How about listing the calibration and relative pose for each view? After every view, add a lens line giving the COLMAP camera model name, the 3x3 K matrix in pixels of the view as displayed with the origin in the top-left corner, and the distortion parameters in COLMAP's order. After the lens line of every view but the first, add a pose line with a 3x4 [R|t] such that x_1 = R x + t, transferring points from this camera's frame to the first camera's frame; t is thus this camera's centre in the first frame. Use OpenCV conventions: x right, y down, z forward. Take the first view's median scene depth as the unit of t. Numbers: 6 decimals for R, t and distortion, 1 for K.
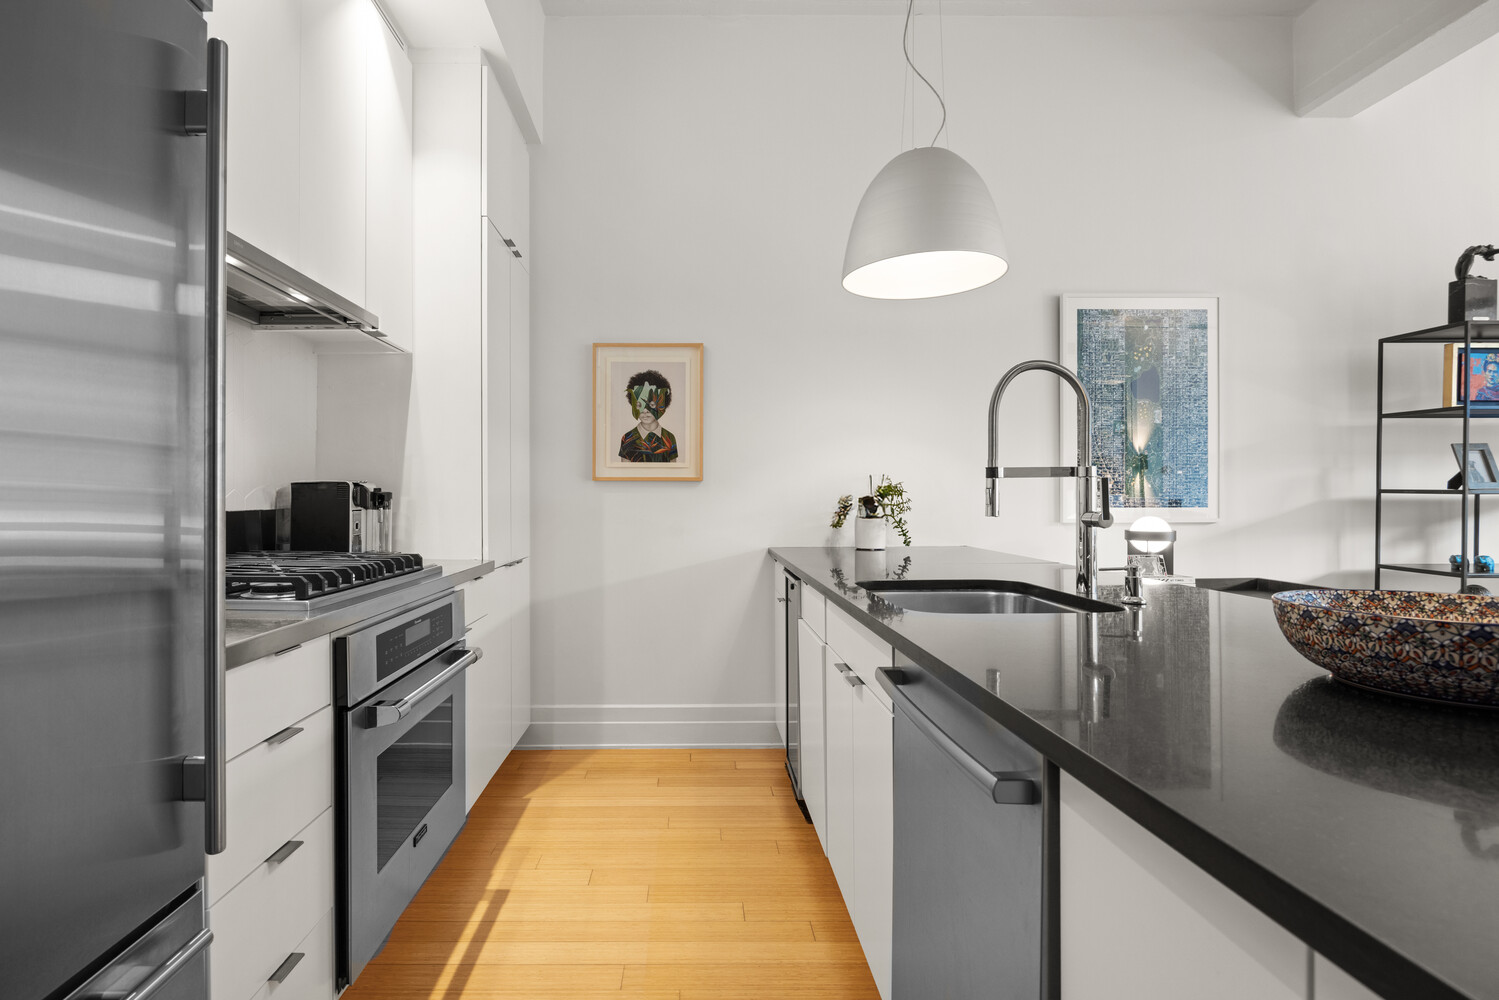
lens RADIAL K [[769.9, 0, 748.1], [0, 769.9, 502.3], [0, 0, 1]] dist [-0.004436, -0.000678]
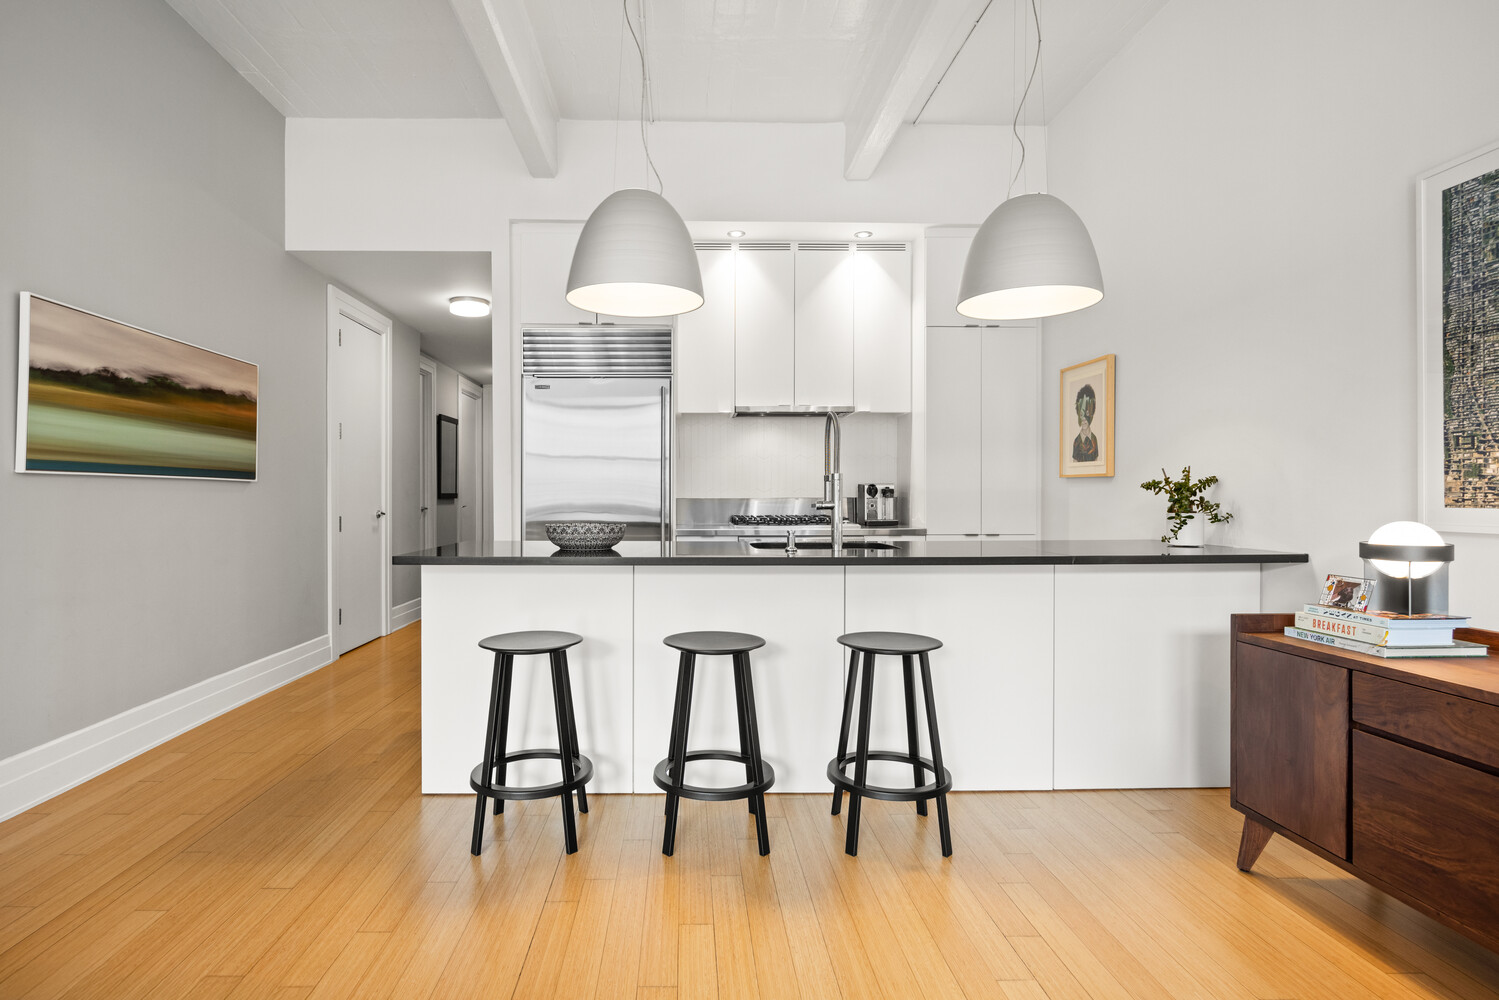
lens RADIAL K [[810.1, 0, 741.5], [0, 810.1, 494.9], [0, 0, 1]] dist [-0.000838, -0.000451]
pose [[0.025303, 0.006595, -0.999658, 1.122126], [0.002009, 0.999976, 0.006648, -0.009430], [0.999678, -0.002176, 0.025289, 0.431282]]
